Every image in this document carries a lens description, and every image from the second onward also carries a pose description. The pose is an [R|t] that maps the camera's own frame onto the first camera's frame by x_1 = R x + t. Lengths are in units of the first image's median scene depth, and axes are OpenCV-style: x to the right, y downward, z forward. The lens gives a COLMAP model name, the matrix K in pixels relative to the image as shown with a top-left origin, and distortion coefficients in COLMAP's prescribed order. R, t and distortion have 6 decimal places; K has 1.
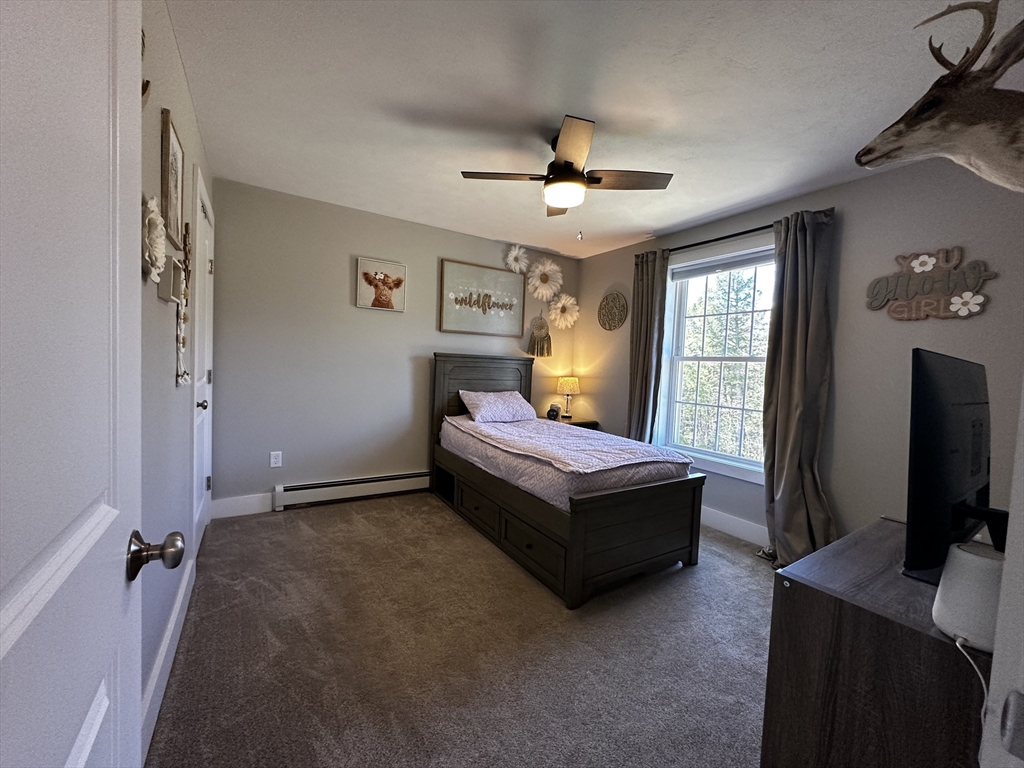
lens RADIAL K [[411.5, 0, 512.0], [0, 411.5, 385.1], [0, 0, 1]] dist [0.001908, -0.000216]
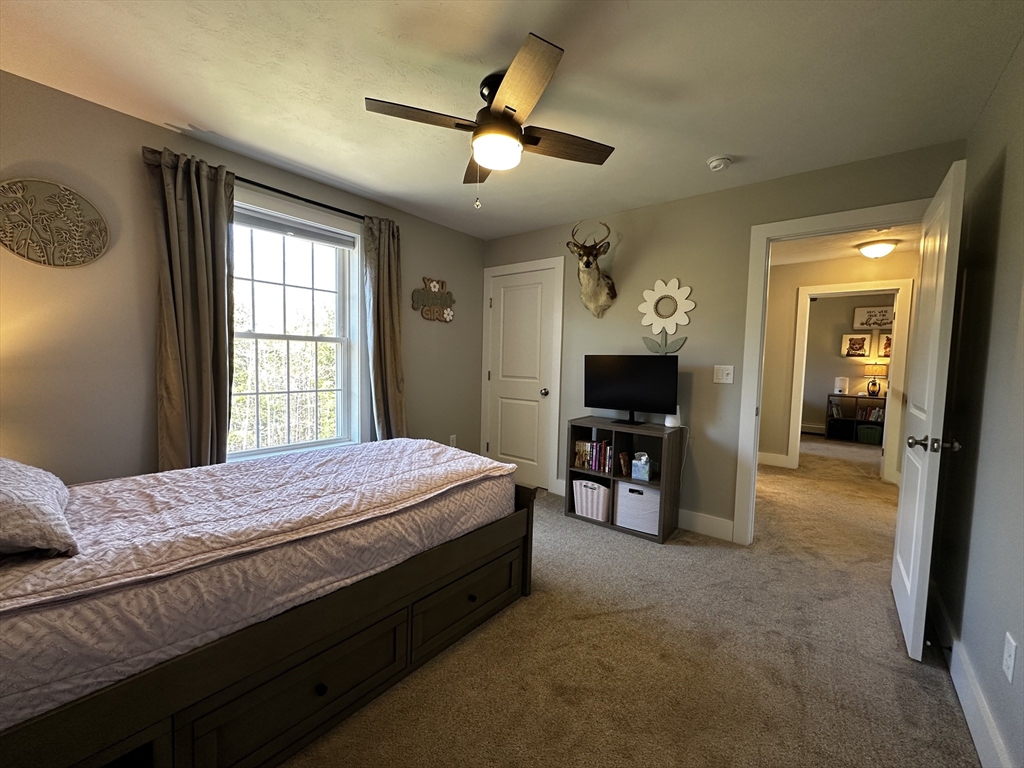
lens RADIAL K [[411.5, 0, 512.5], [0, 411.5, 385.1], [0, 0, 1]] dist [0.001908, -0.000216]
pose [[-0.323758, -0.112632, 0.939412, -0.676840], [0.007255, 0.992564, 0.121505, -0.094541], [-0.946112, 0.046153, -0.320534, 1.196667]]
